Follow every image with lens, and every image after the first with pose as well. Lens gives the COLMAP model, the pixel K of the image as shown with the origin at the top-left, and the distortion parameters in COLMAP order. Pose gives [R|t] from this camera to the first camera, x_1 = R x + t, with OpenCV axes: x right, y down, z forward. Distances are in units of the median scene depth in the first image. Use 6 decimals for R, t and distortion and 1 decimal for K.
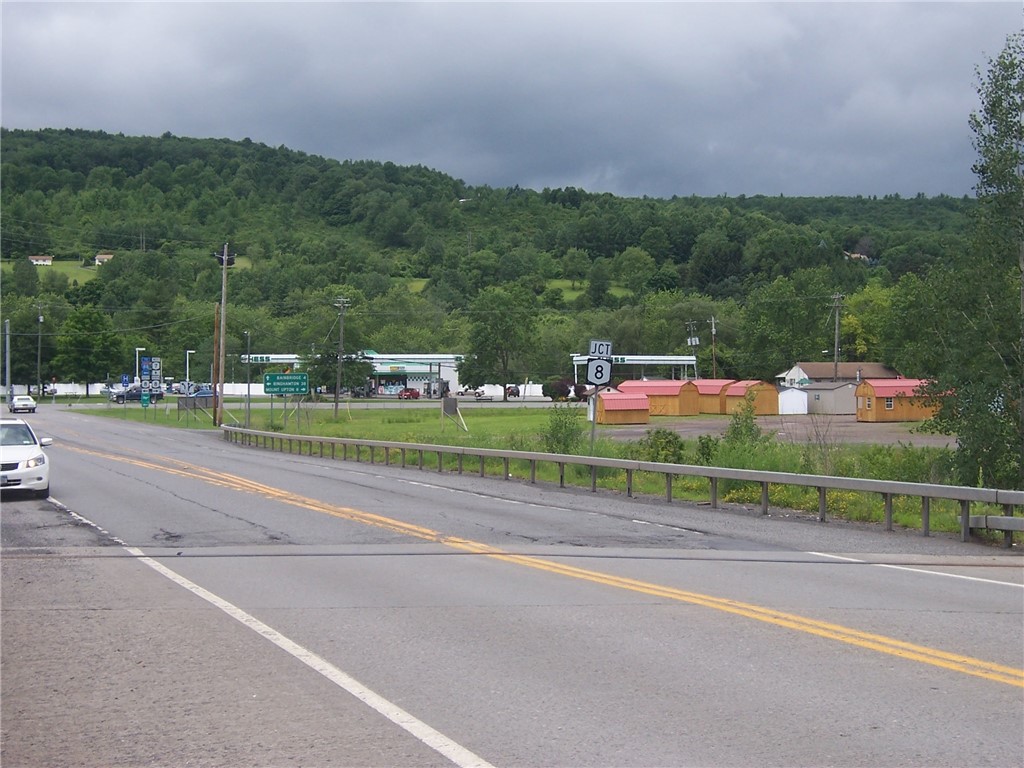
lens RADIAL K [[1786.0, 0, 512.0], [0, 1786.0, 384.0], [0, 0, 1]] dist [-0.018670, 0.143155]
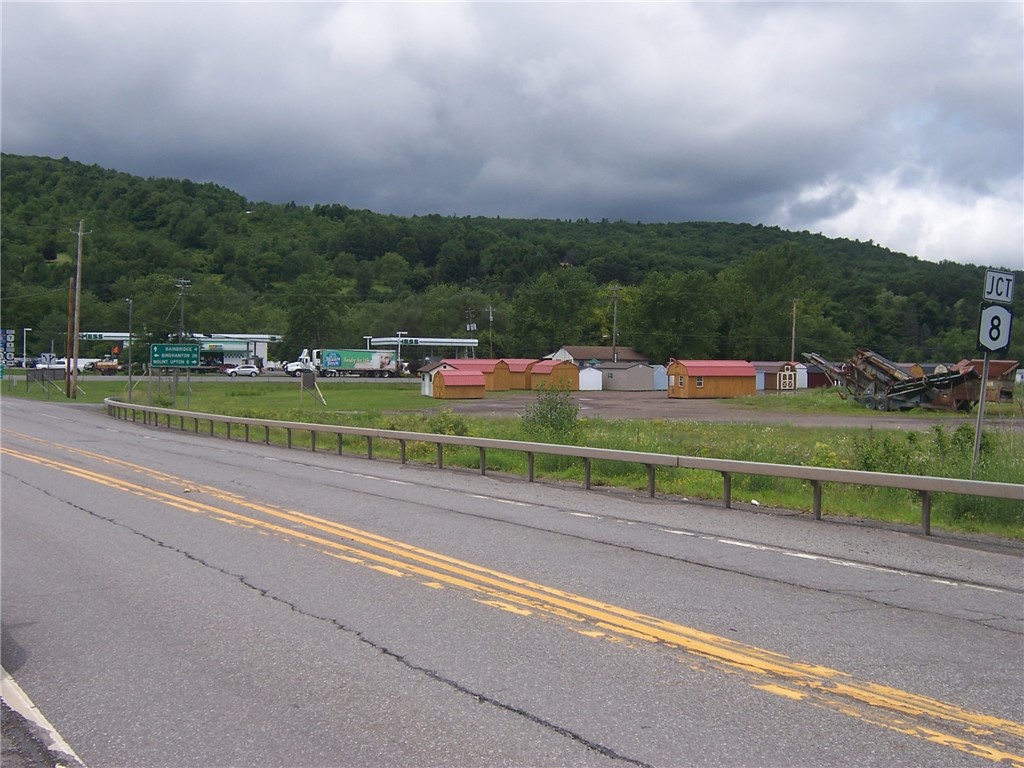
lens RADIAL K [[917.7, 0, 282.2], [0, 917.7, 382.7], [0, 0, 1]] dist [-0.015677, -0.013662]
pose [[0.986875, 0.008485, 0.161260, -0.105895], [-0.011220, 0.999808, 0.016058, 0.004063], [-0.161093, -0.017657, 0.986781, 0.373257]]
